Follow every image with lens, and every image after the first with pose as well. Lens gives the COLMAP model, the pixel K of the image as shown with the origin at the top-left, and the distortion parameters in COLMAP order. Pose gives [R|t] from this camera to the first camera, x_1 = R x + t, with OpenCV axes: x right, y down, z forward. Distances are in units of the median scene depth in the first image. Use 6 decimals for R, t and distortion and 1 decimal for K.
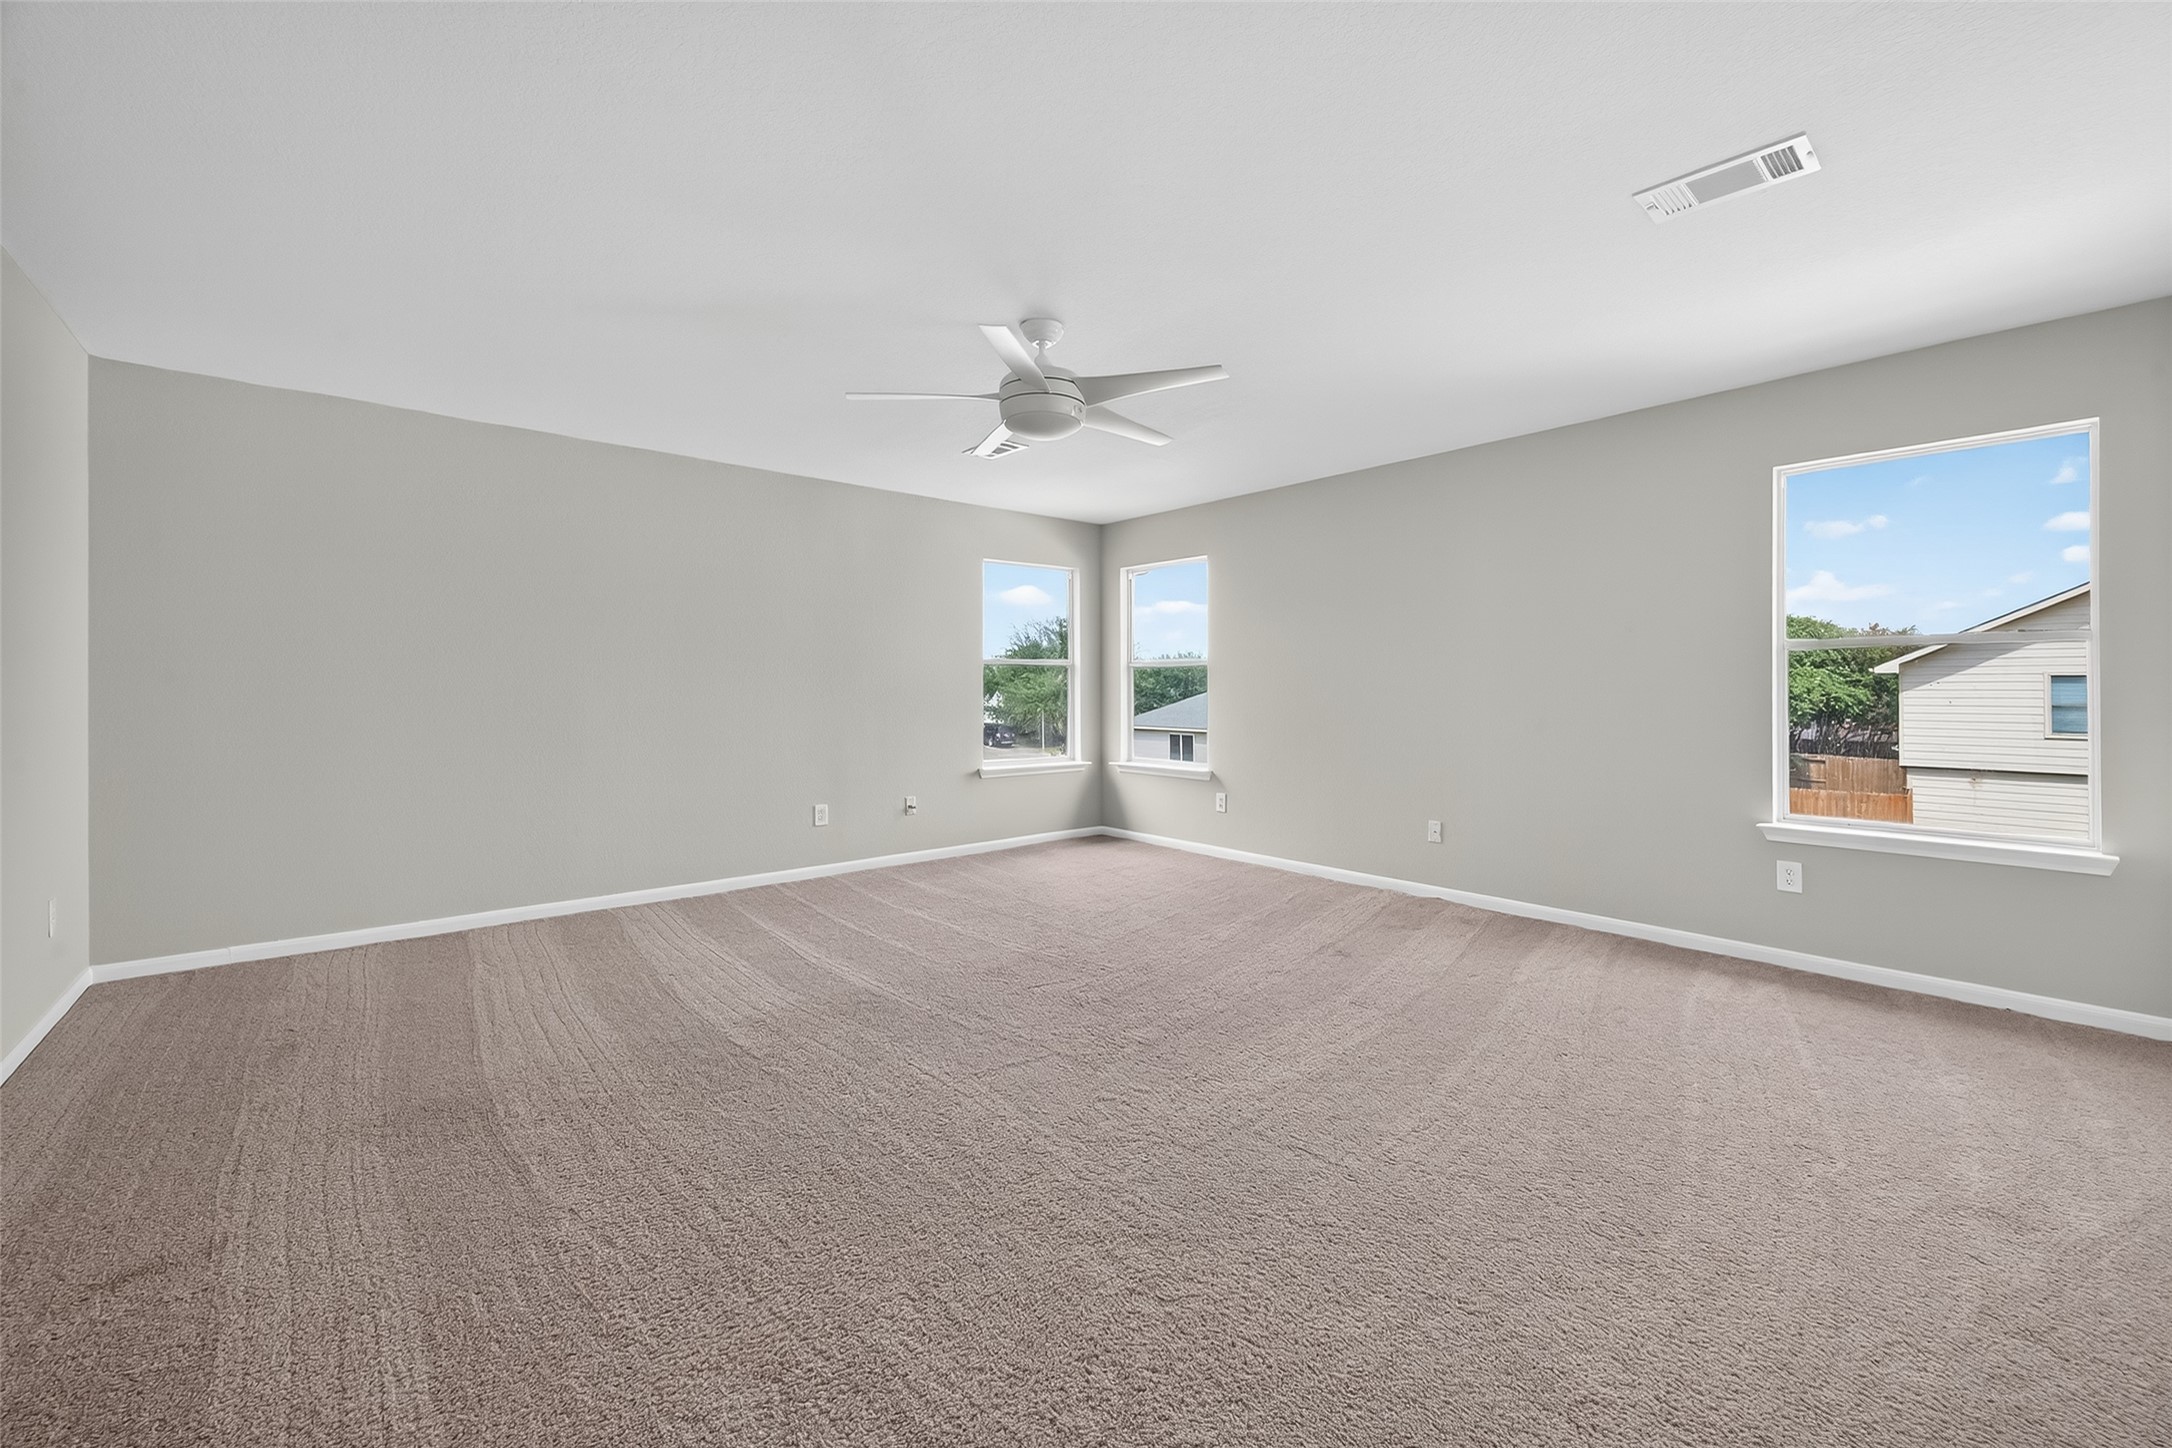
lens RADIAL K [[861.8, 0, 1095.1], [0, 861.8, 709.8], [0, 0, 1]] dist [0.002635, -0.000211]
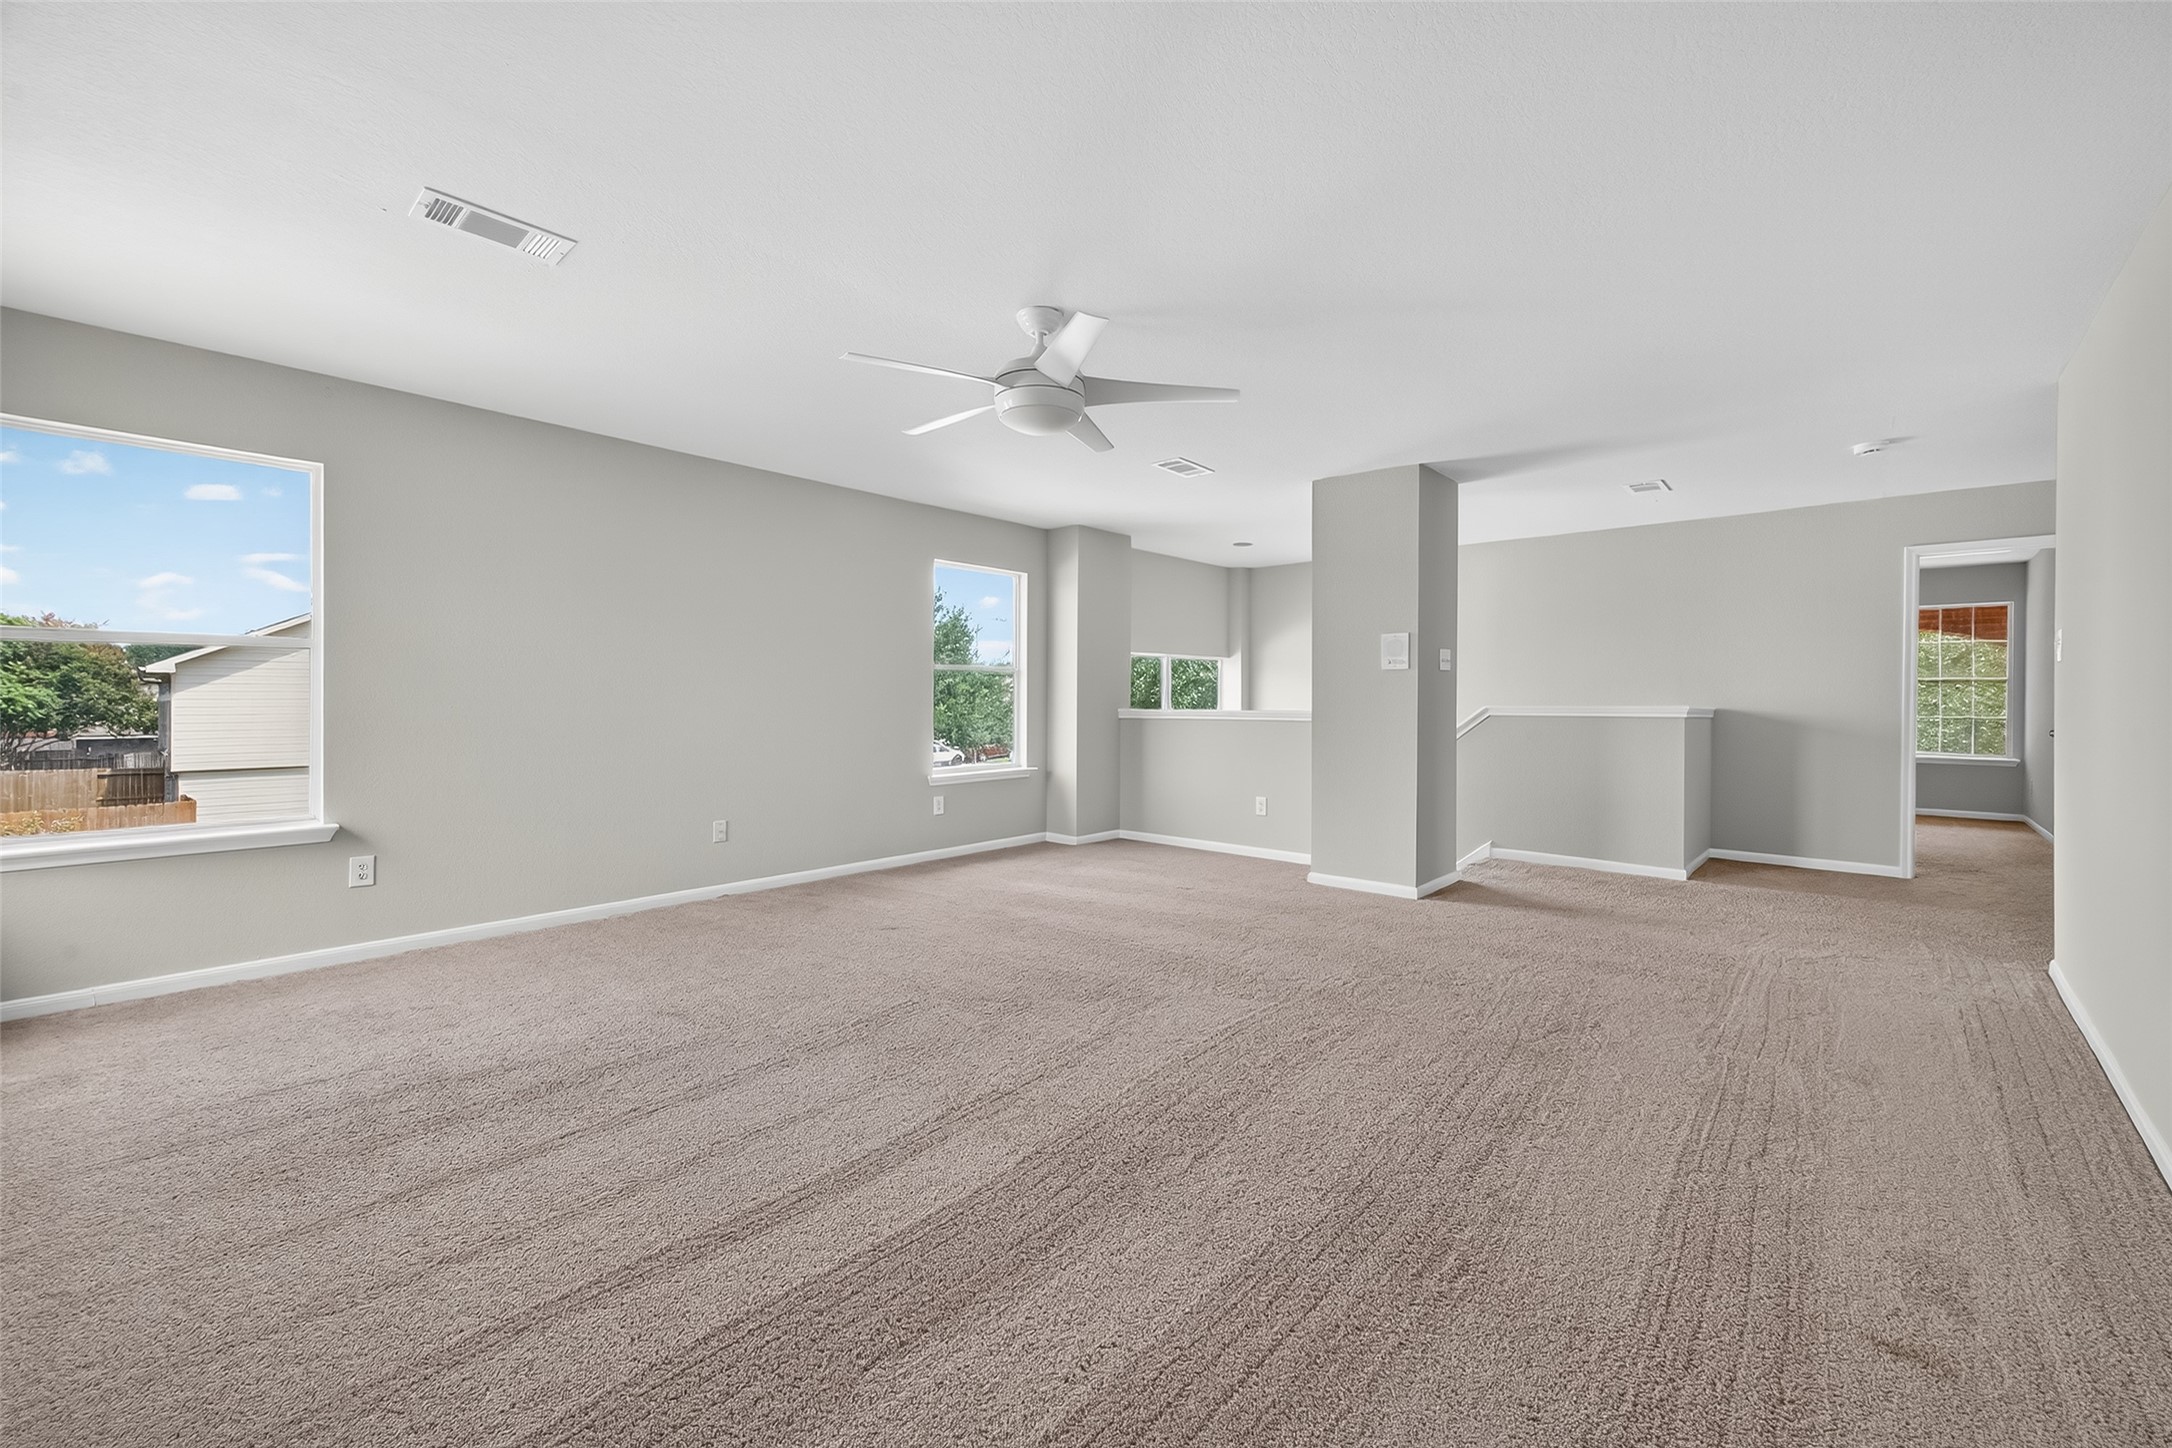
lens RADIAL K [[861.8, 0, 1085.9], [0, 861.8, 709.2], [0, 0, 1]] dist [0.002635, -0.000211]
pose [[-0.125808, -0.016617, 0.991915, -0.352801], [0.017648, 0.999664, 0.018986, -0.009546], [-0.991898, 0.019894, -0.125472, 0.348444]]
